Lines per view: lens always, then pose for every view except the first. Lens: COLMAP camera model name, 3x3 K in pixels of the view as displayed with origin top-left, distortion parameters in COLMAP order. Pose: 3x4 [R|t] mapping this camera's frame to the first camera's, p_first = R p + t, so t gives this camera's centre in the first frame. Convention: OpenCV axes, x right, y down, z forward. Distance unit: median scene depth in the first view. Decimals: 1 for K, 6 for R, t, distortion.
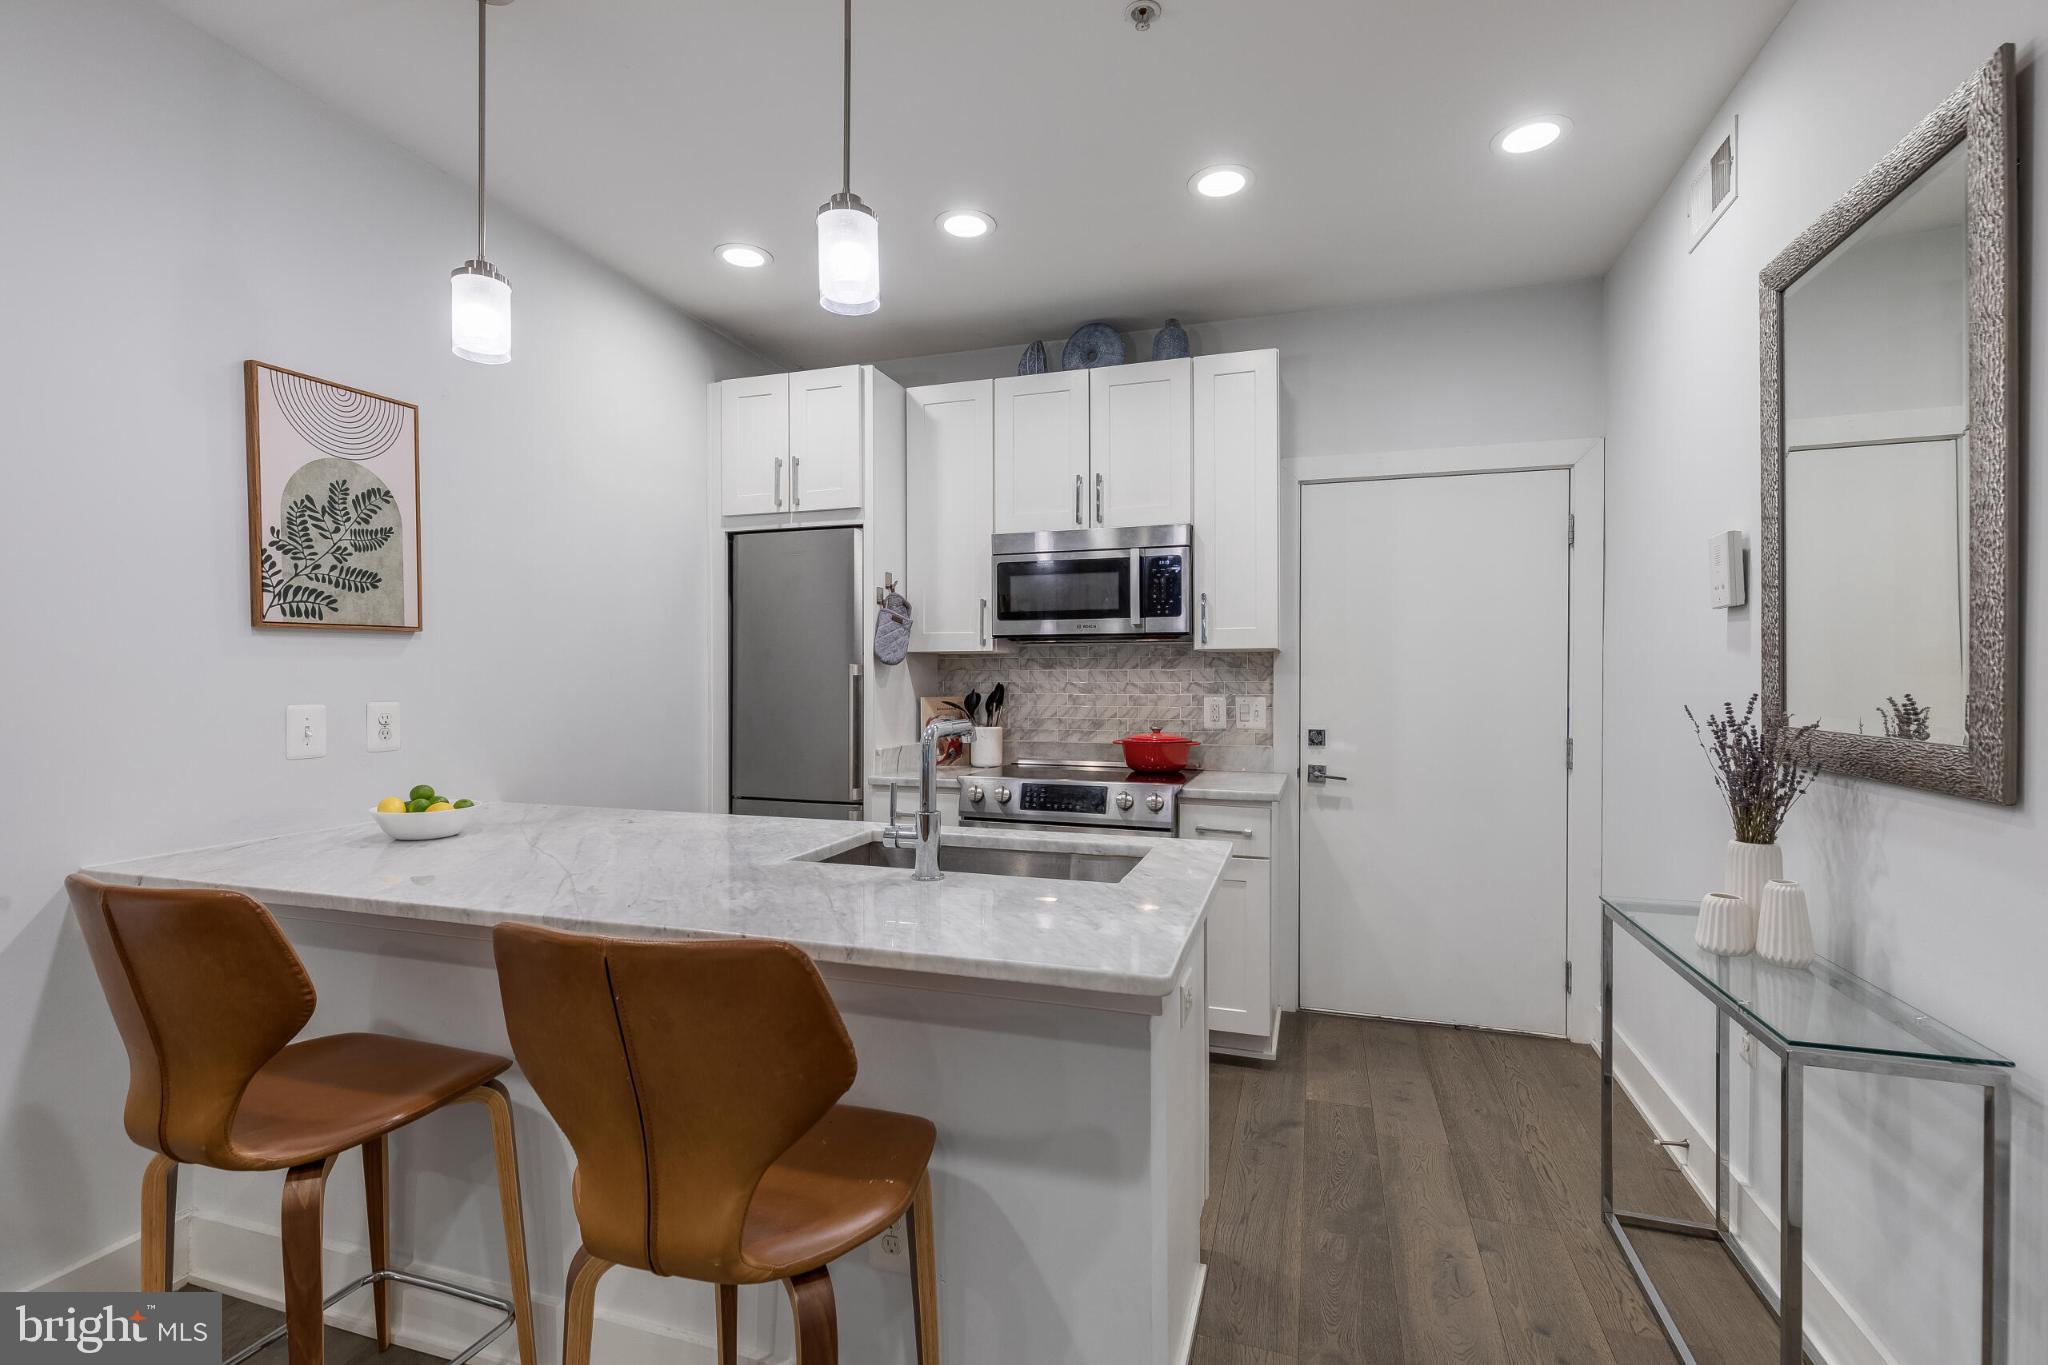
lens RADIAL K [[900.6, 0, 1021.0], [0, 900.6, 703.3], [0, 0, 1]] dist [0.009802, -0.000157]
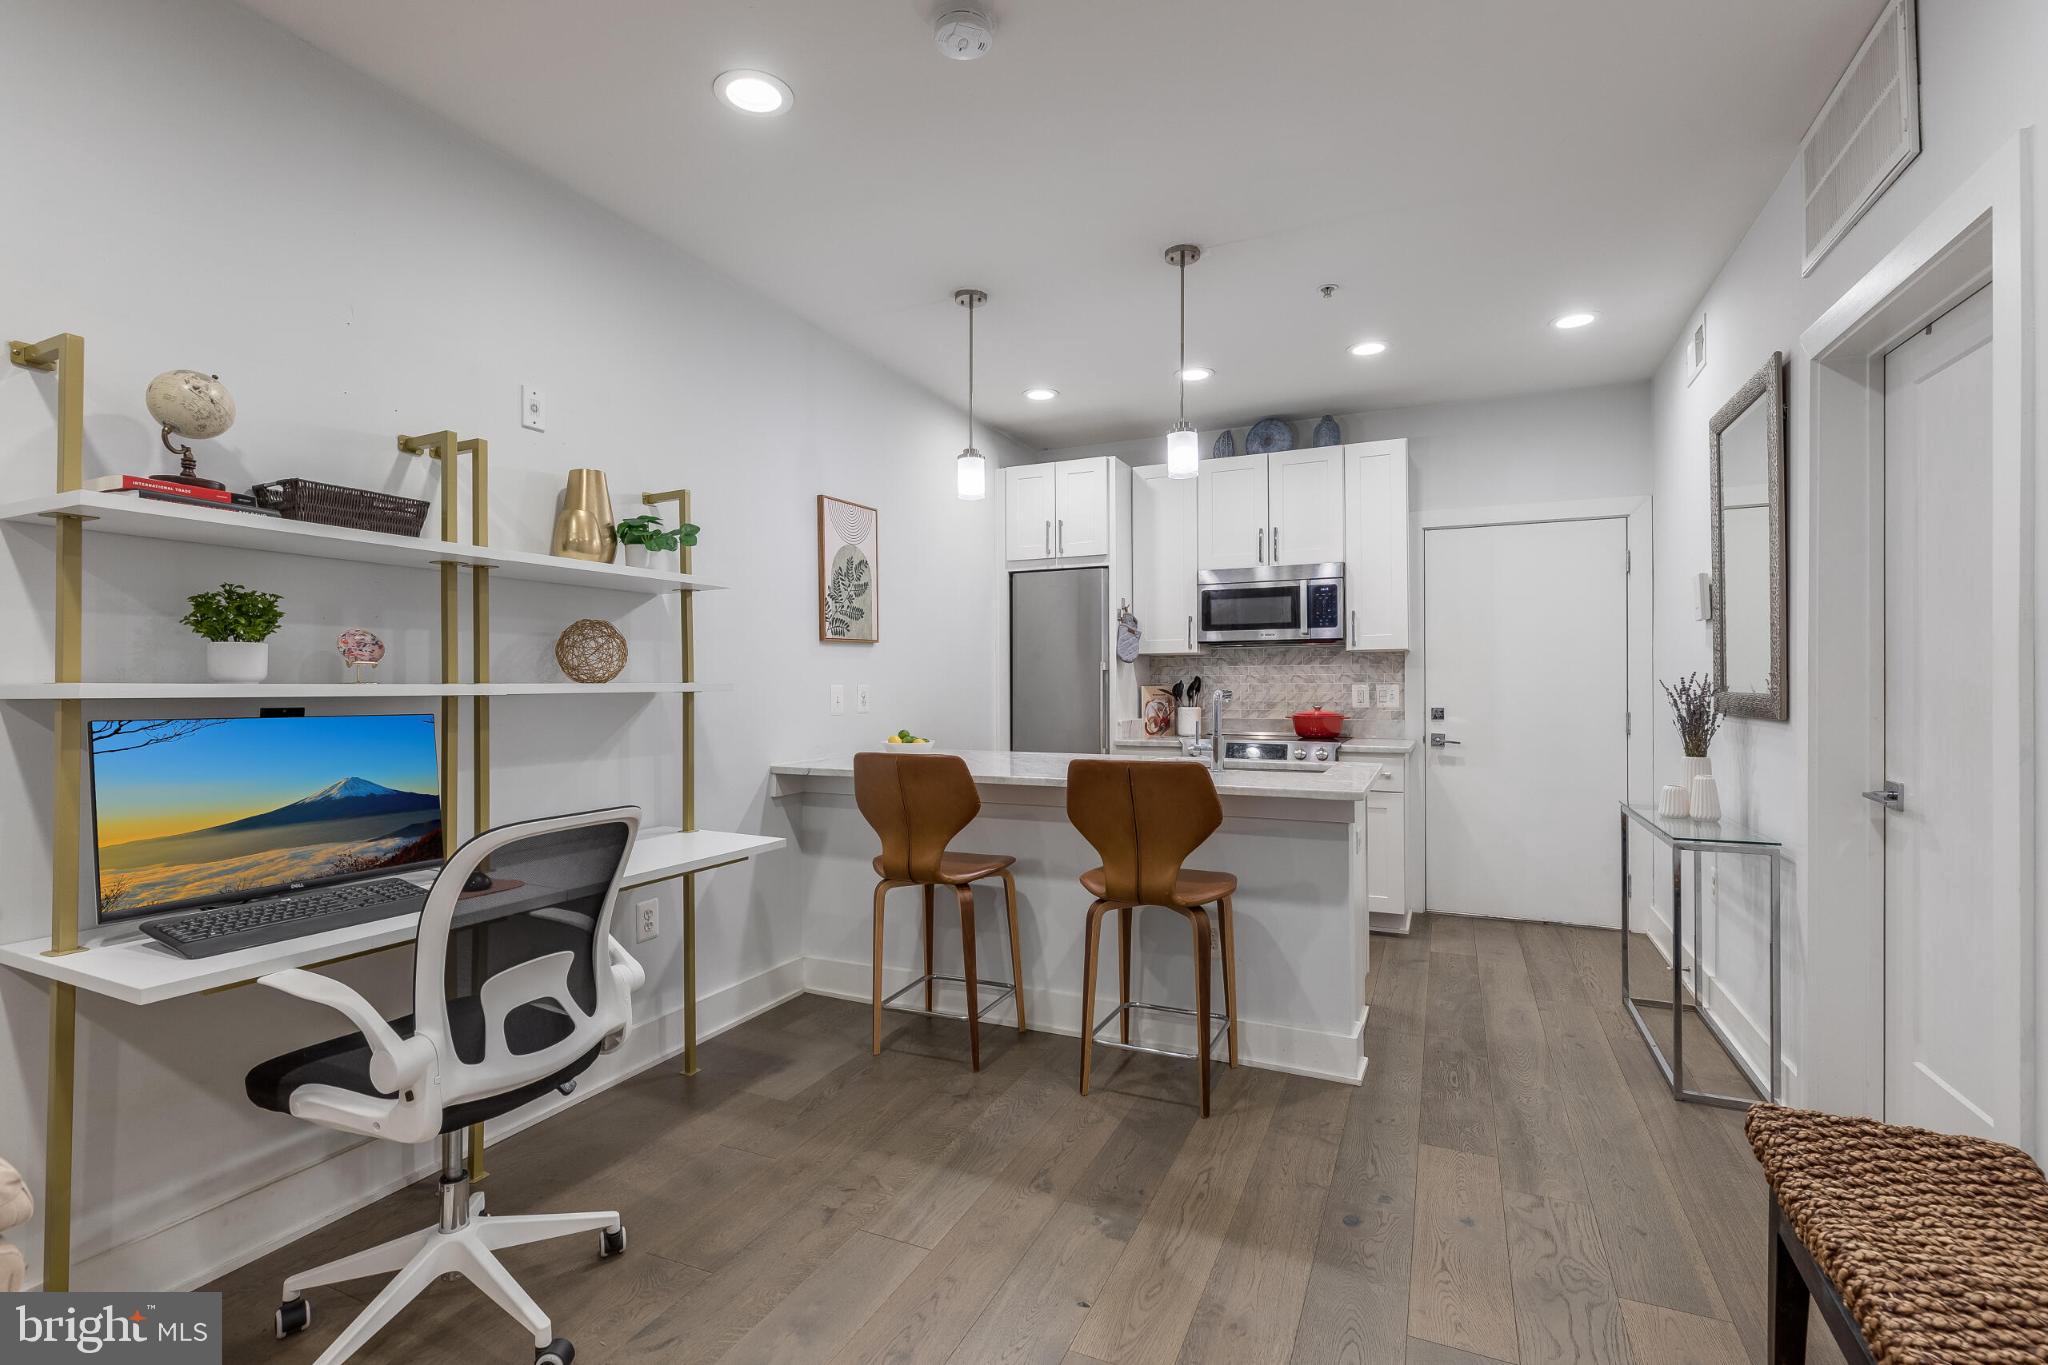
lens RADIAL K [[906.5, 0, 1023.9], [0, 906.5, 694.6], [0, 0, 1]] dist [0.001941, -0.000394]
pose [[0.993003, -0.002003, -0.118075, -0.143565], [0.000070, 0.999866, -0.016380, 0.033254], [0.118092, 0.016258, 0.992870, -0.474765]]
